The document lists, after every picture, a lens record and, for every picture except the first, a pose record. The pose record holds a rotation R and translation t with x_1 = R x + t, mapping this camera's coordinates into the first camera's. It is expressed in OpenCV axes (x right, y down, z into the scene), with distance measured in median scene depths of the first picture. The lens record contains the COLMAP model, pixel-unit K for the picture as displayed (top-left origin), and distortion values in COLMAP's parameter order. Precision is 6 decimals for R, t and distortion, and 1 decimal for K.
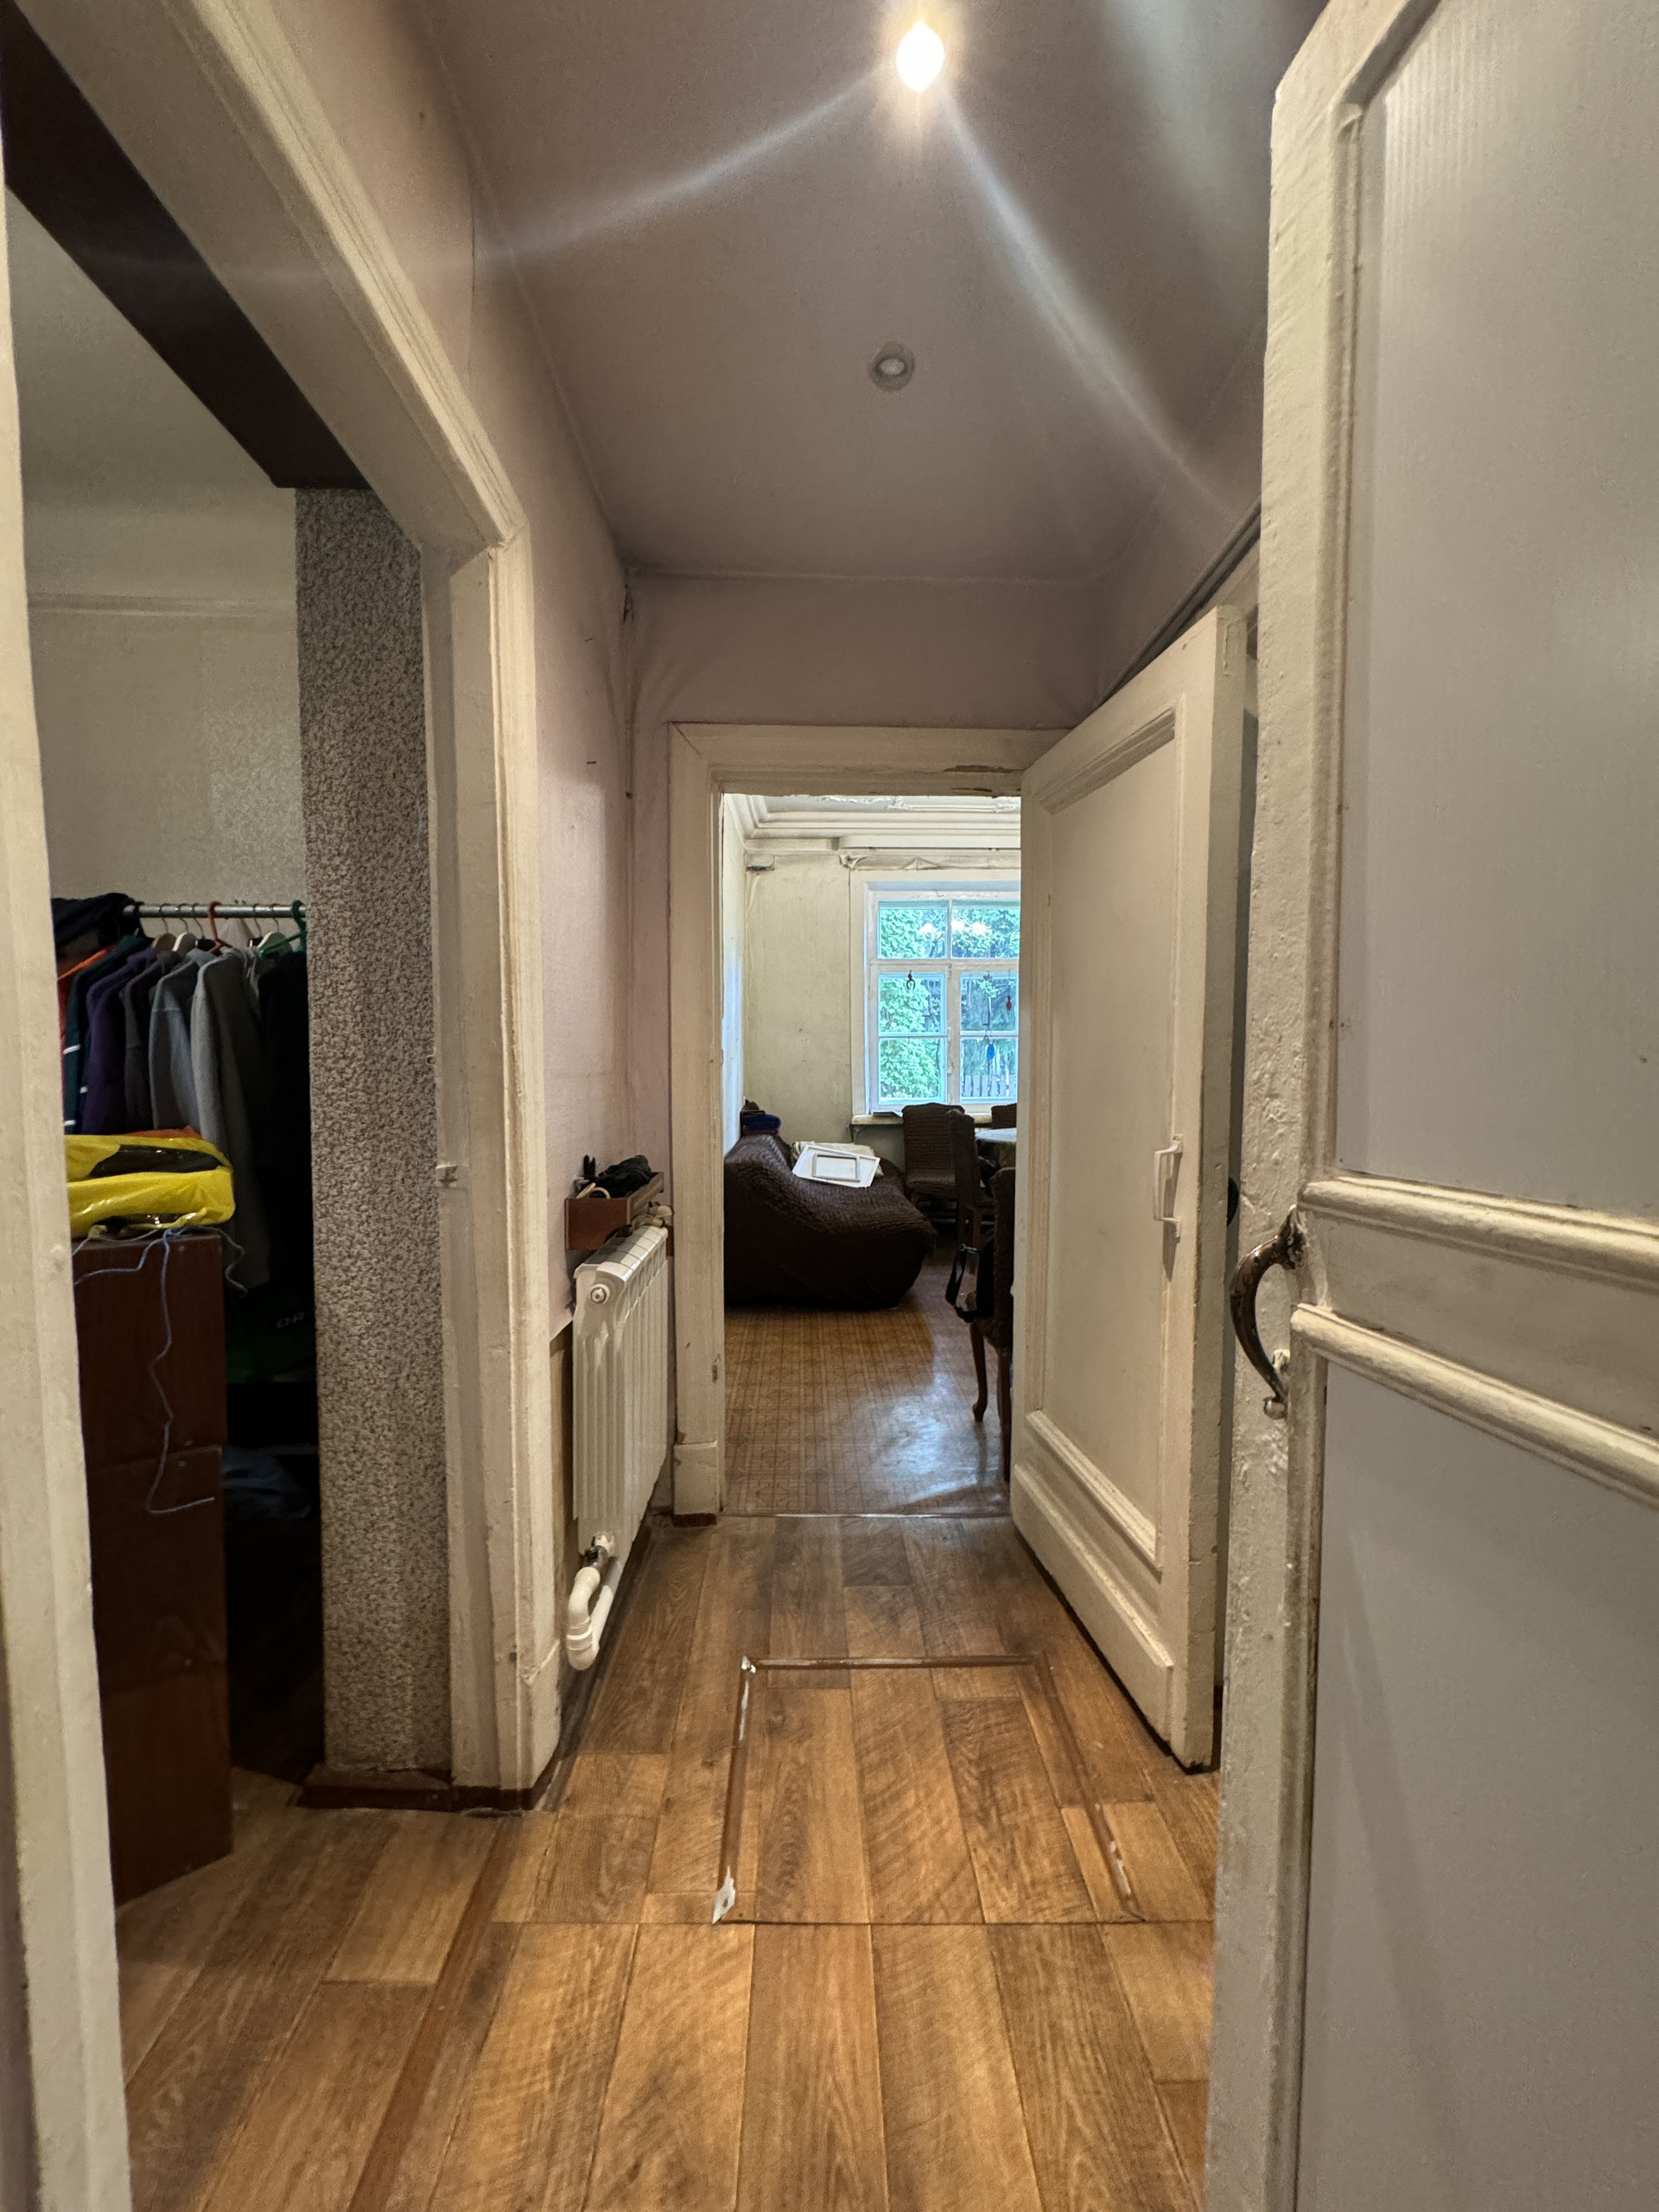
lens RADIAL K [[882.7, 0, 828.3], [0, 882.7, 1103.2], [0, 0, 1]] dist [-0.003635, 0.000817]
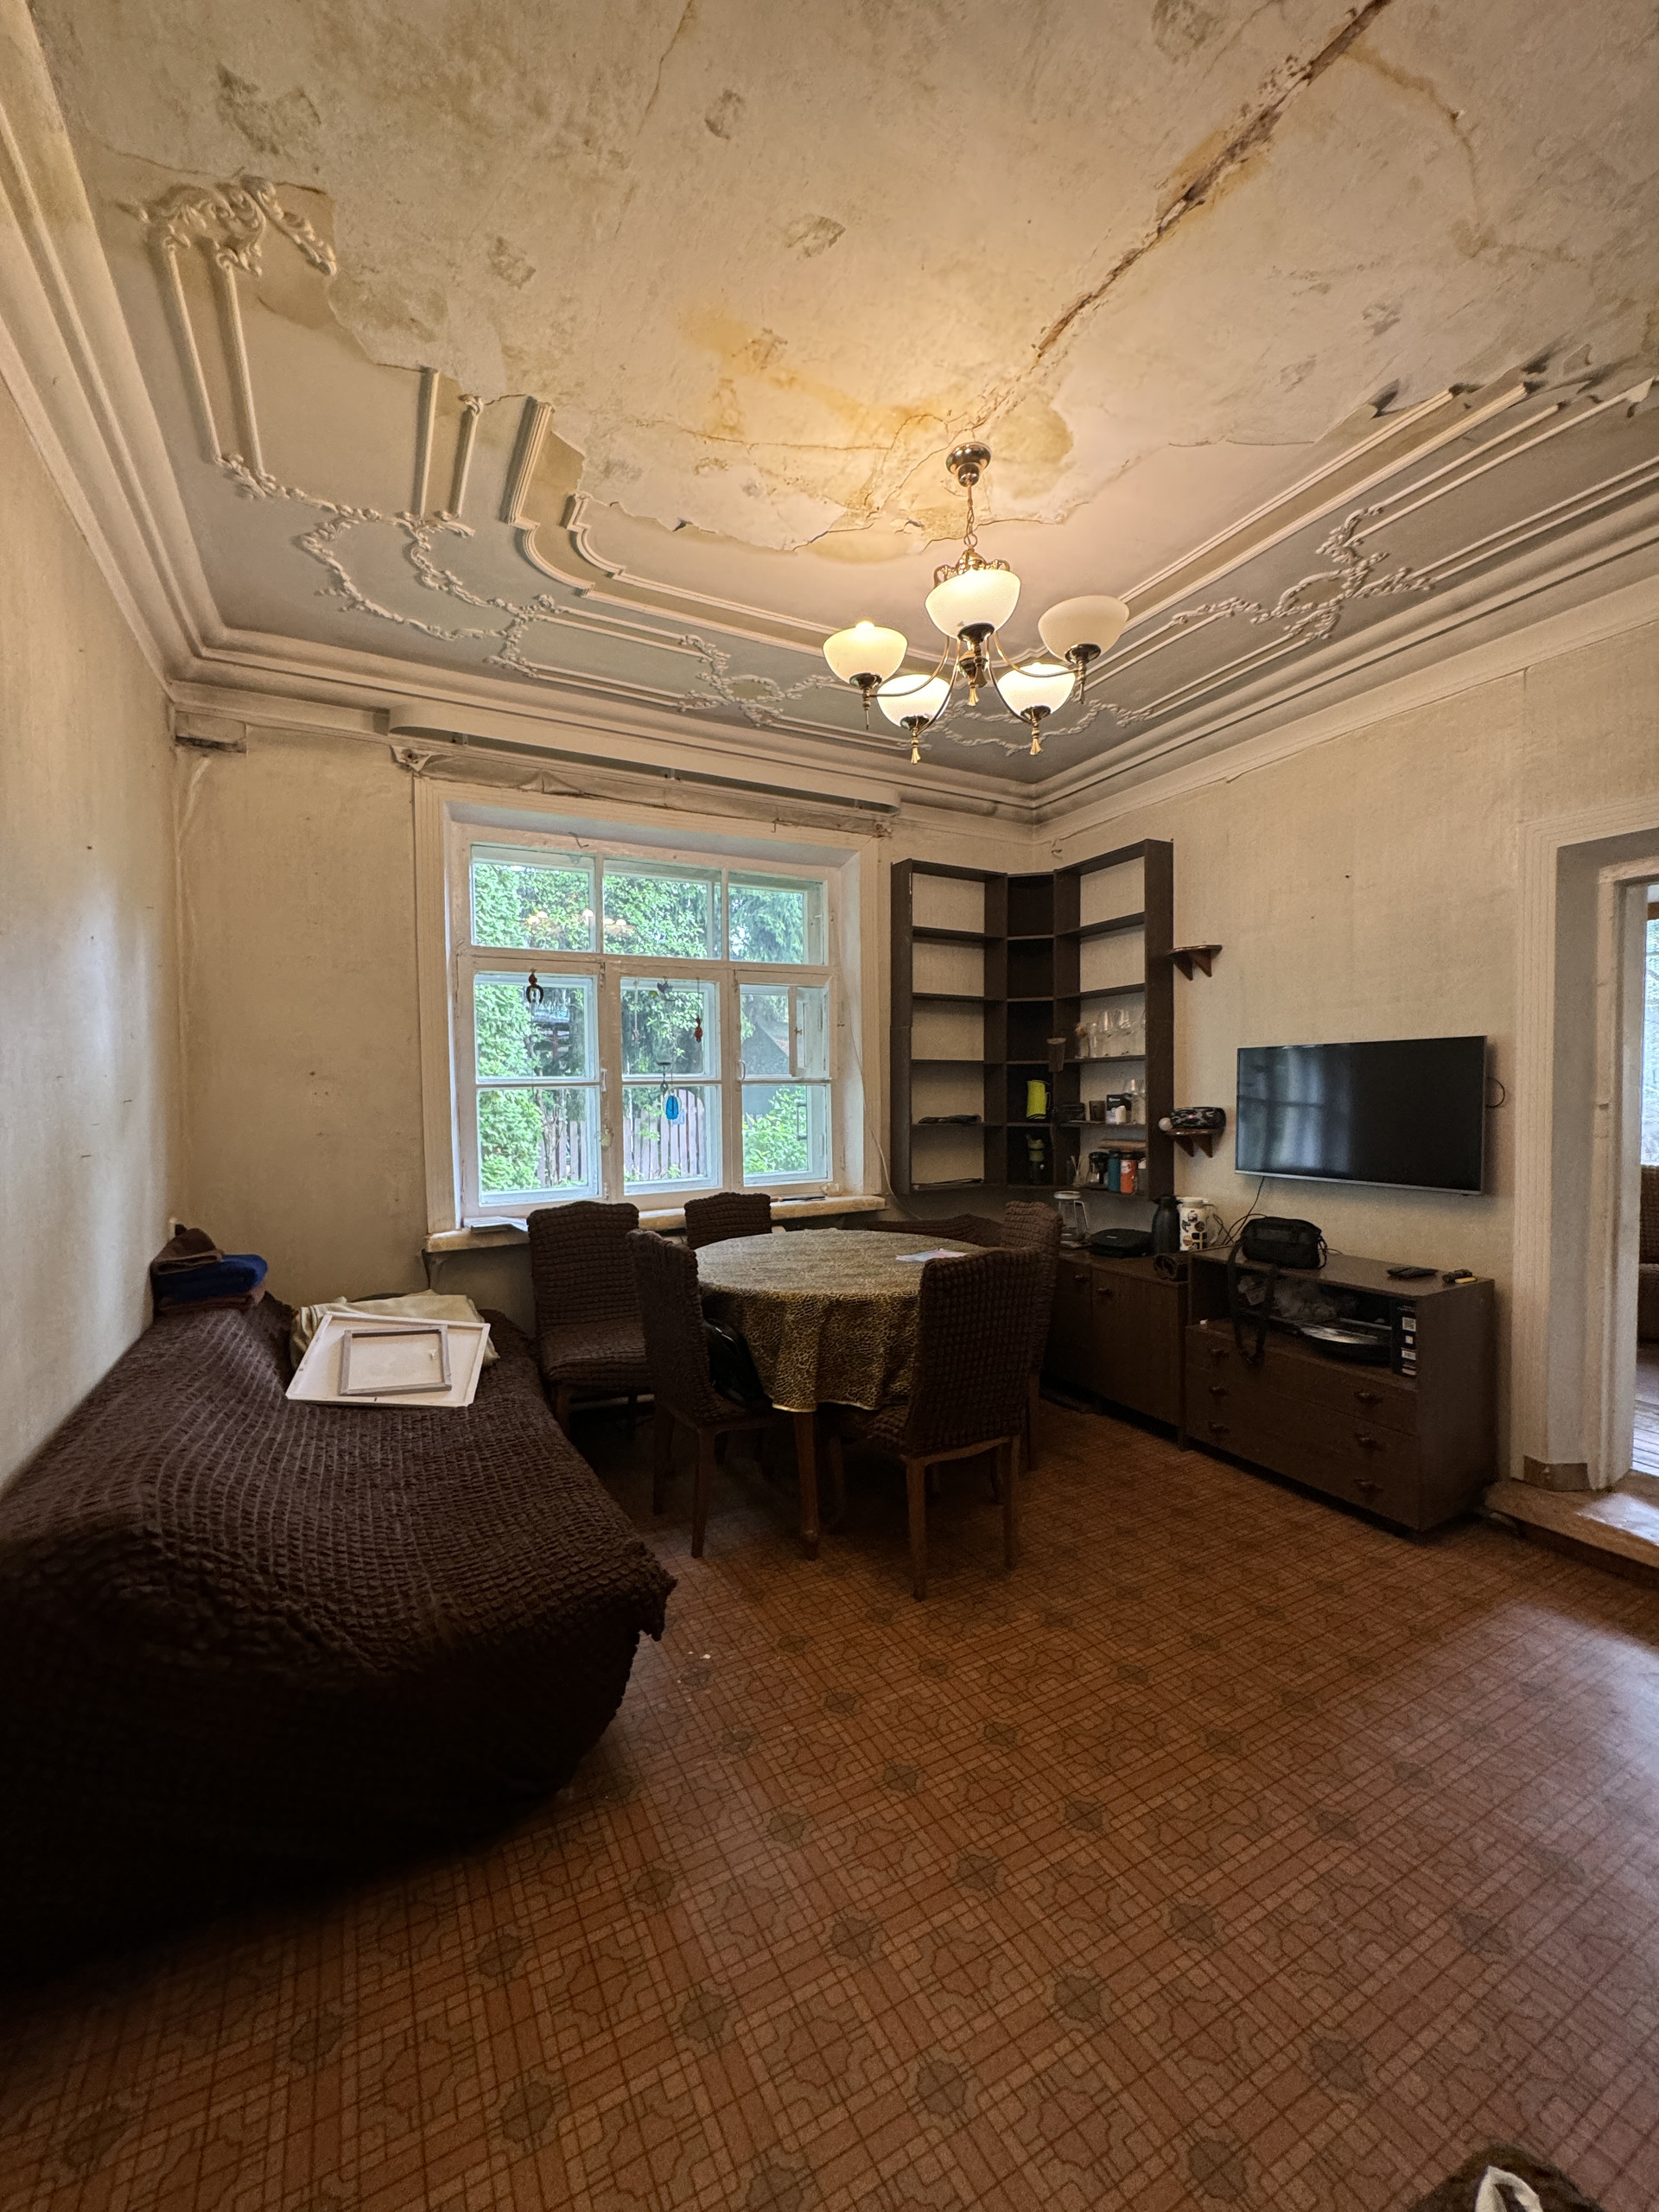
lens RADIAL K [[882.7, 0, 824.1], [0, 882.7, 1097.8], [0, 0, 1]] dist [-0.003635, 0.000817]
pose [[0.895379, -0.018249, 0.444932, 0.006405], [0.036611, 0.998794, -0.032710, -0.044429], [-0.443798, 0.045577, 0.894967, 0.430589]]
